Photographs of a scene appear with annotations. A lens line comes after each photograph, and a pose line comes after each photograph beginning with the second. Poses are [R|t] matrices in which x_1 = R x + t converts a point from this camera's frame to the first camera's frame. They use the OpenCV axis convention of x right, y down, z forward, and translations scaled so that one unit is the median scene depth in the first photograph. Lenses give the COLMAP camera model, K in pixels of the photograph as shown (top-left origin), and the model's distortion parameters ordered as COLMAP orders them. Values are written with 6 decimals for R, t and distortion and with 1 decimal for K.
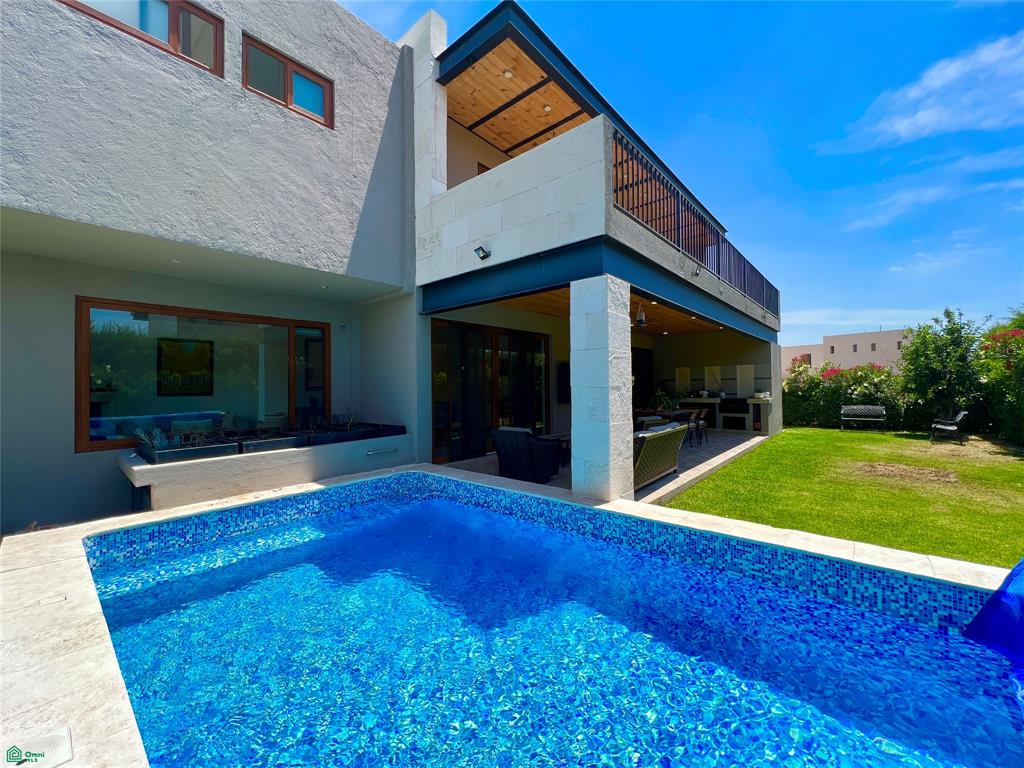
lens RADIAL K [[412.9, 0, 518.3], [0, 412.9, 379.0], [0, 0, 1]] dist [-0.003197, -0.001392]
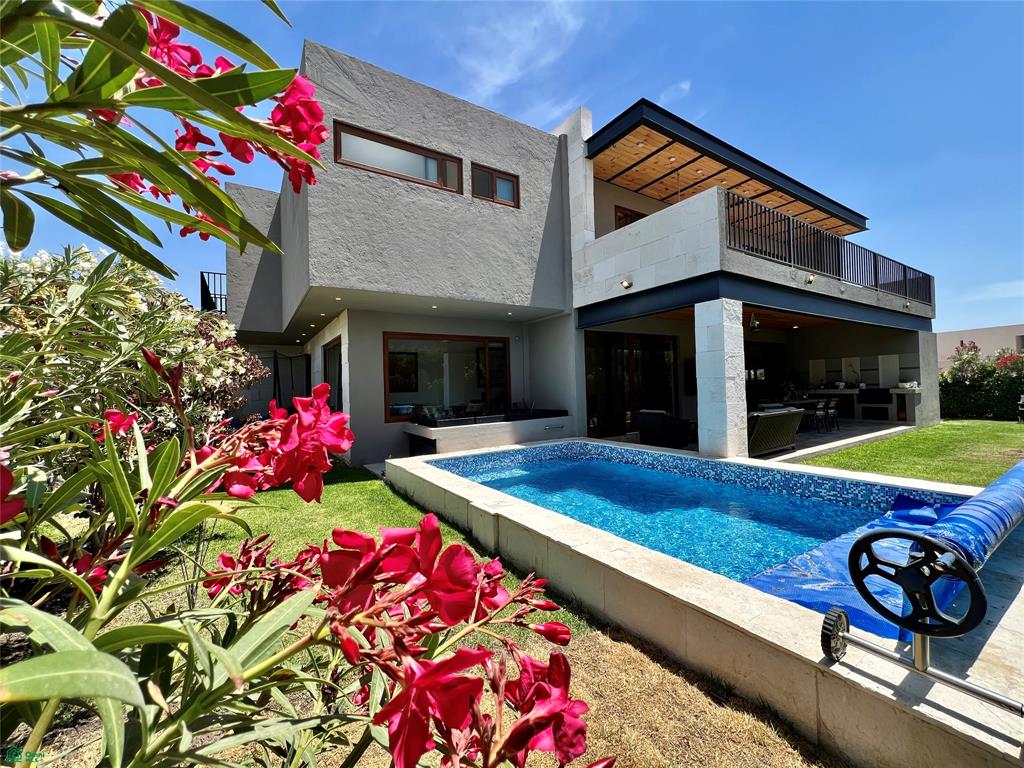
lens RADIAL K [[418.8, 0, 510.5], [0, 418.8, 380.7], [0, 0, 1]] dist [-0.005579, -0.000400]
pose [[0.955782, -0.020079, -0.293390, -0.050733], [0.022190, 0.999746, 0.003869, 0.006913], [0.293238, -0.010208, 0.955985, -0.457196]]
